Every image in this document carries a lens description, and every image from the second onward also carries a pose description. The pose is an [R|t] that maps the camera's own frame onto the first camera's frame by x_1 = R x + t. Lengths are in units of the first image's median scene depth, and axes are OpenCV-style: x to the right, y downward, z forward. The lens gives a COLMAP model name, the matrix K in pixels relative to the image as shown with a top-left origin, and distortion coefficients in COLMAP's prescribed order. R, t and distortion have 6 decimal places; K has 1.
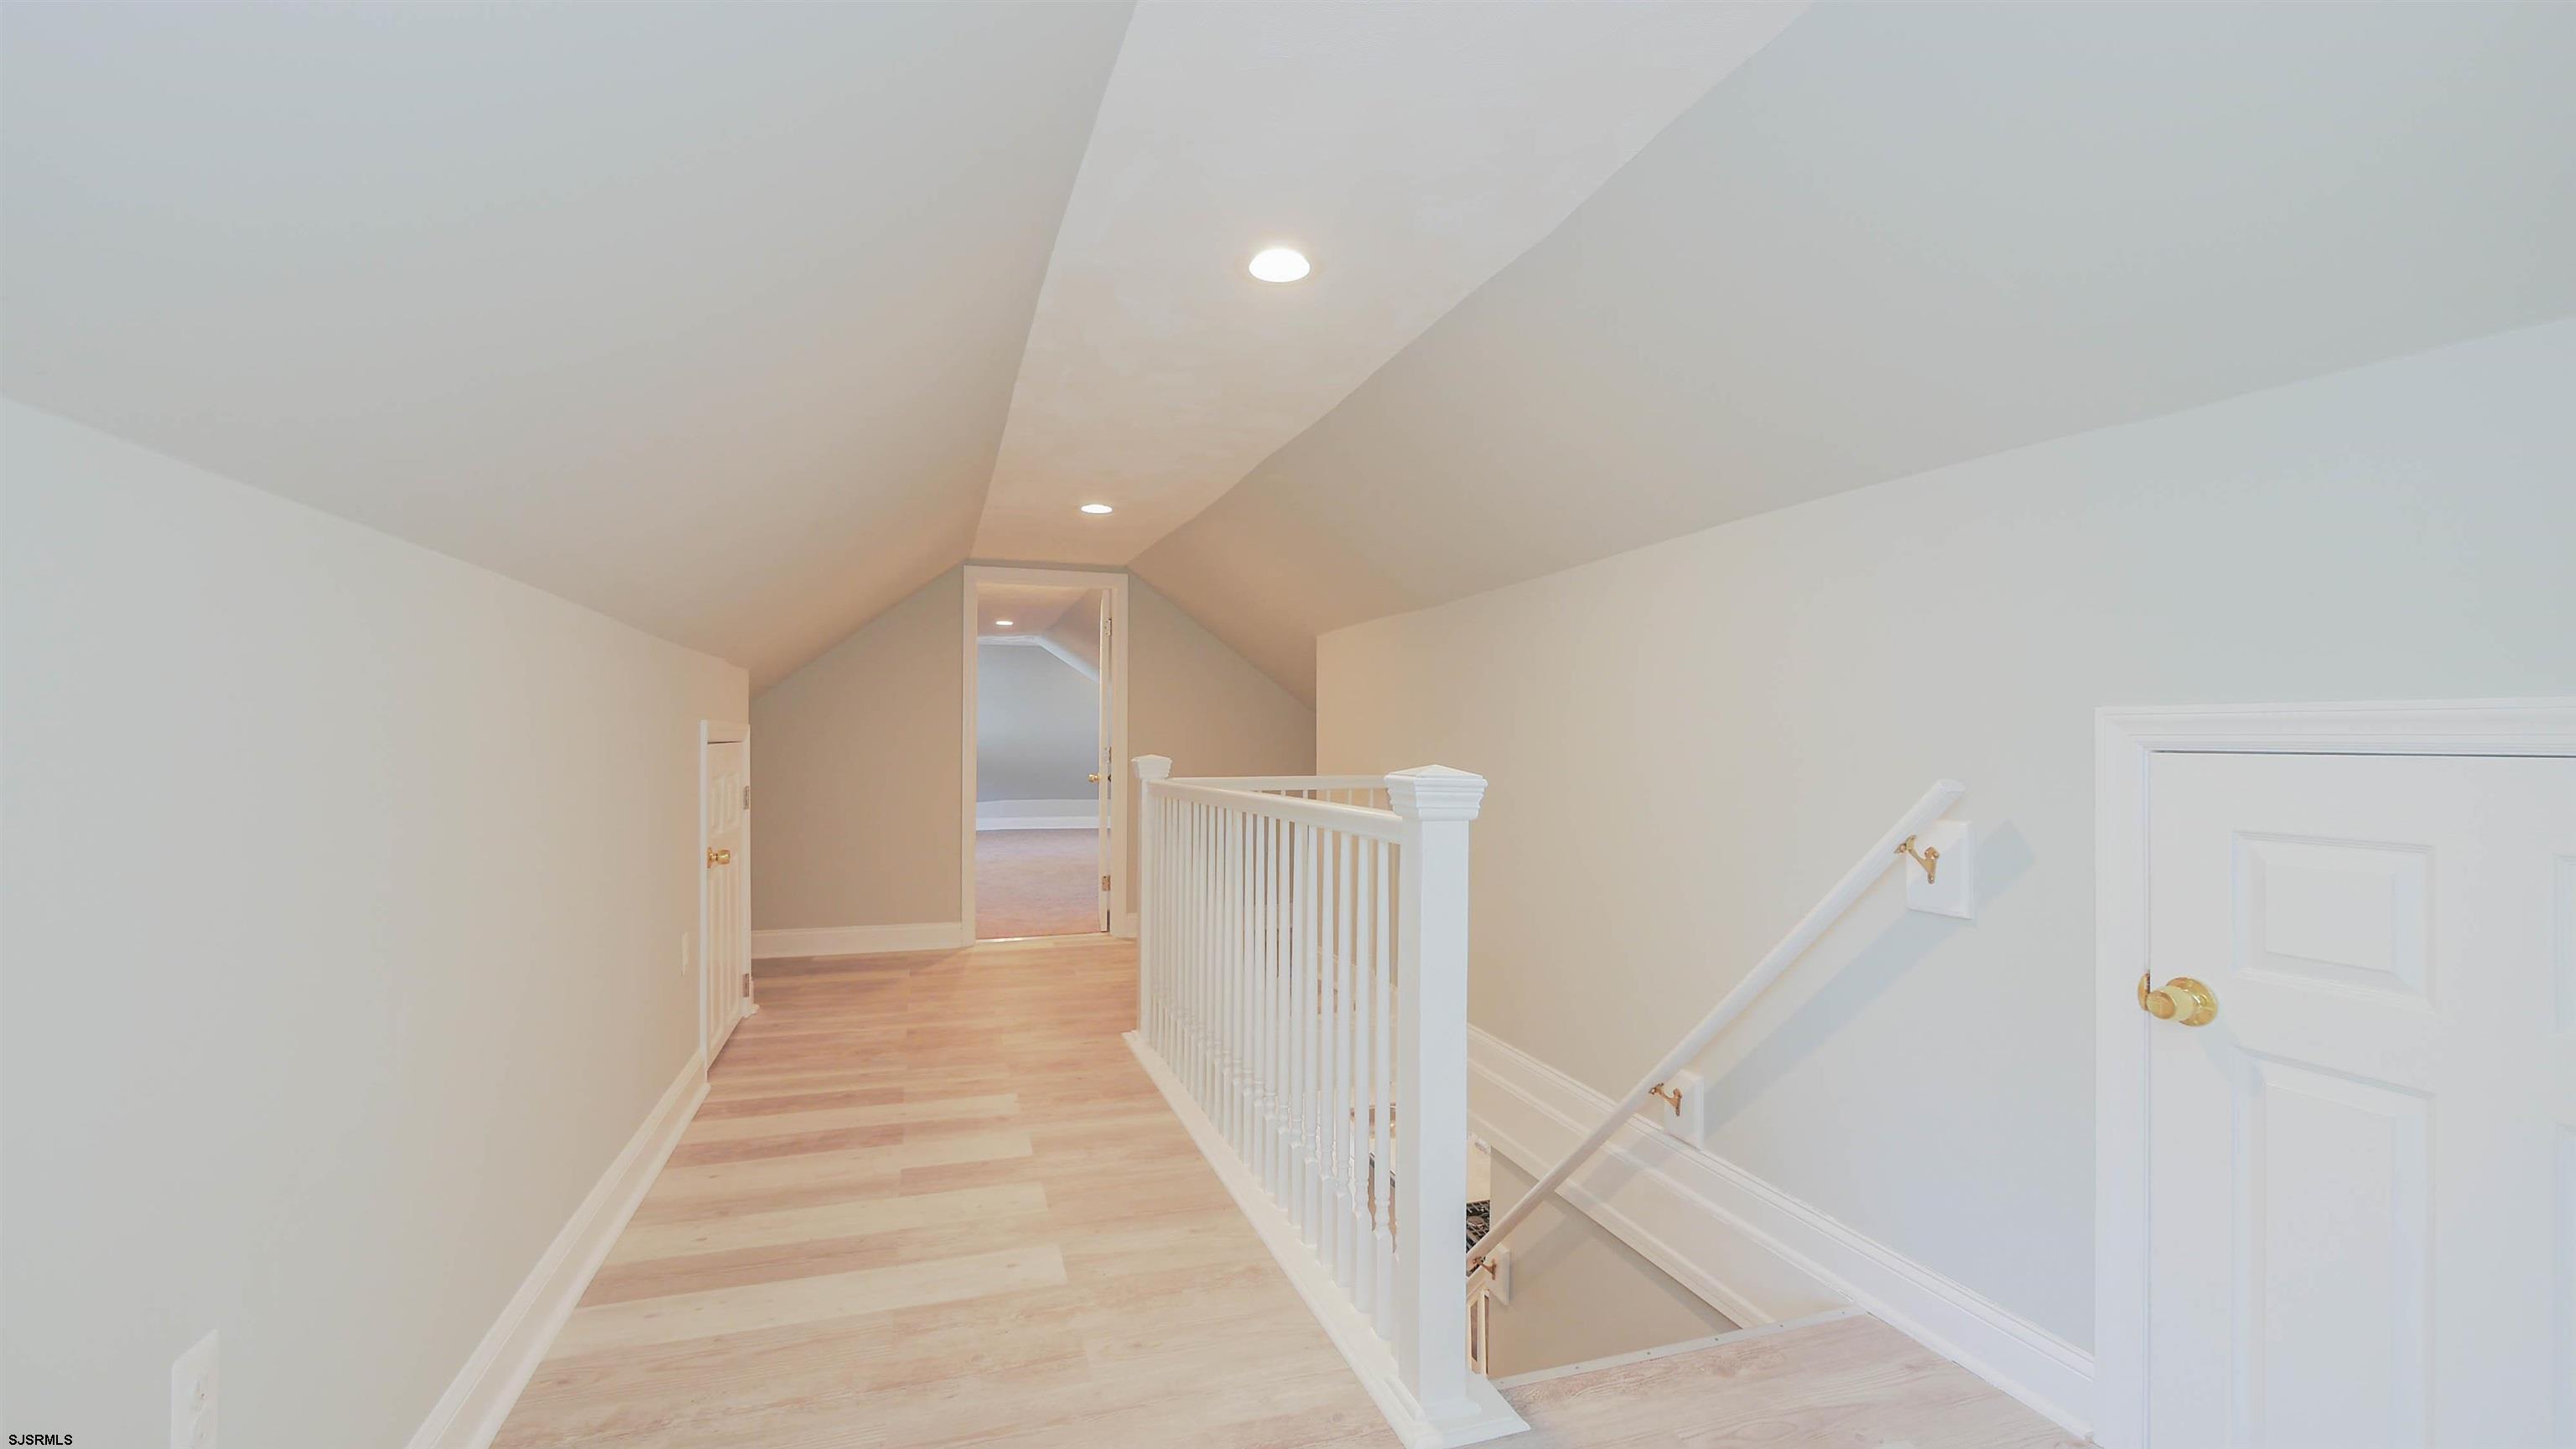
lens RADIAL K [[1059.1, 0, 1271.6], [0, 1059.1, 727.9], [0, 0, 1]] dist [-0.007125, 0.000757]
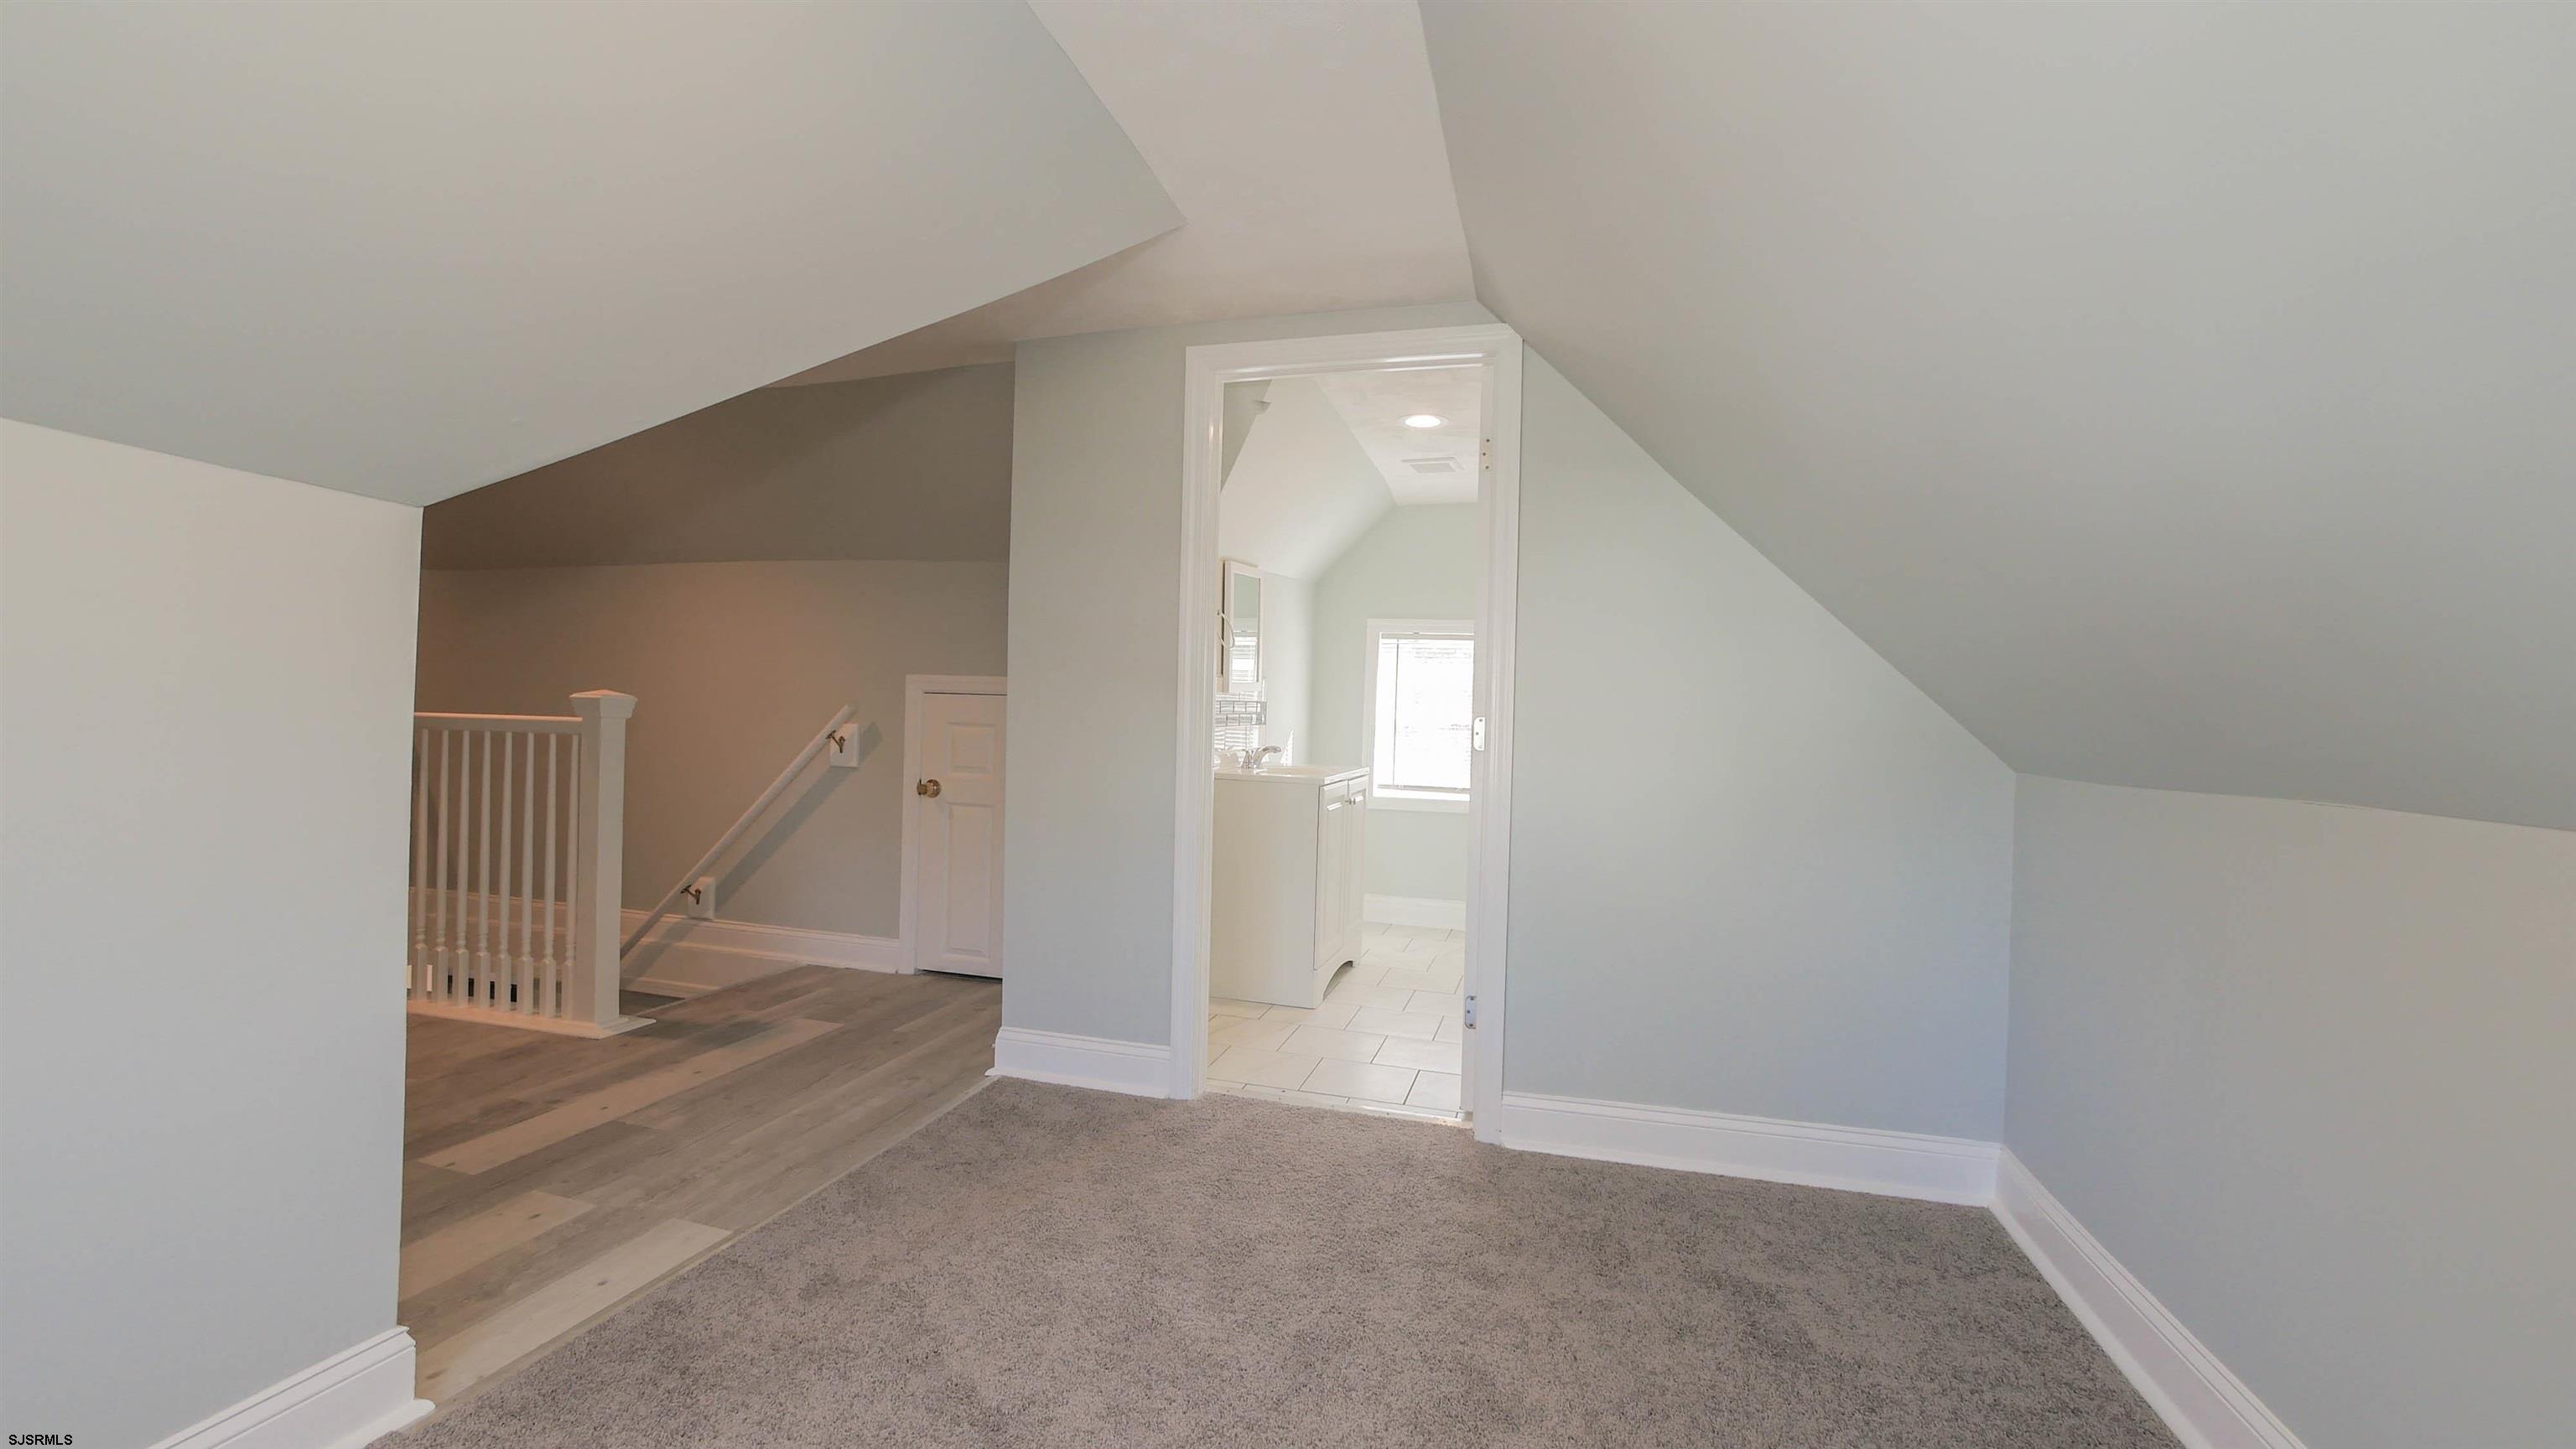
lens RADIAL K [[1059.1, 0, 1271.6], [0, 1059.1, 727.9], [0, 0, 1]] dist [-0.007125, 0.000757]
pose [[0.565504, 0.001659, 0.824744, -0.661258], [-0.036551, 0.999066, 0.023053, 0.015124], [-0.823935, -0.043182, 0.565037, -0.944305]]
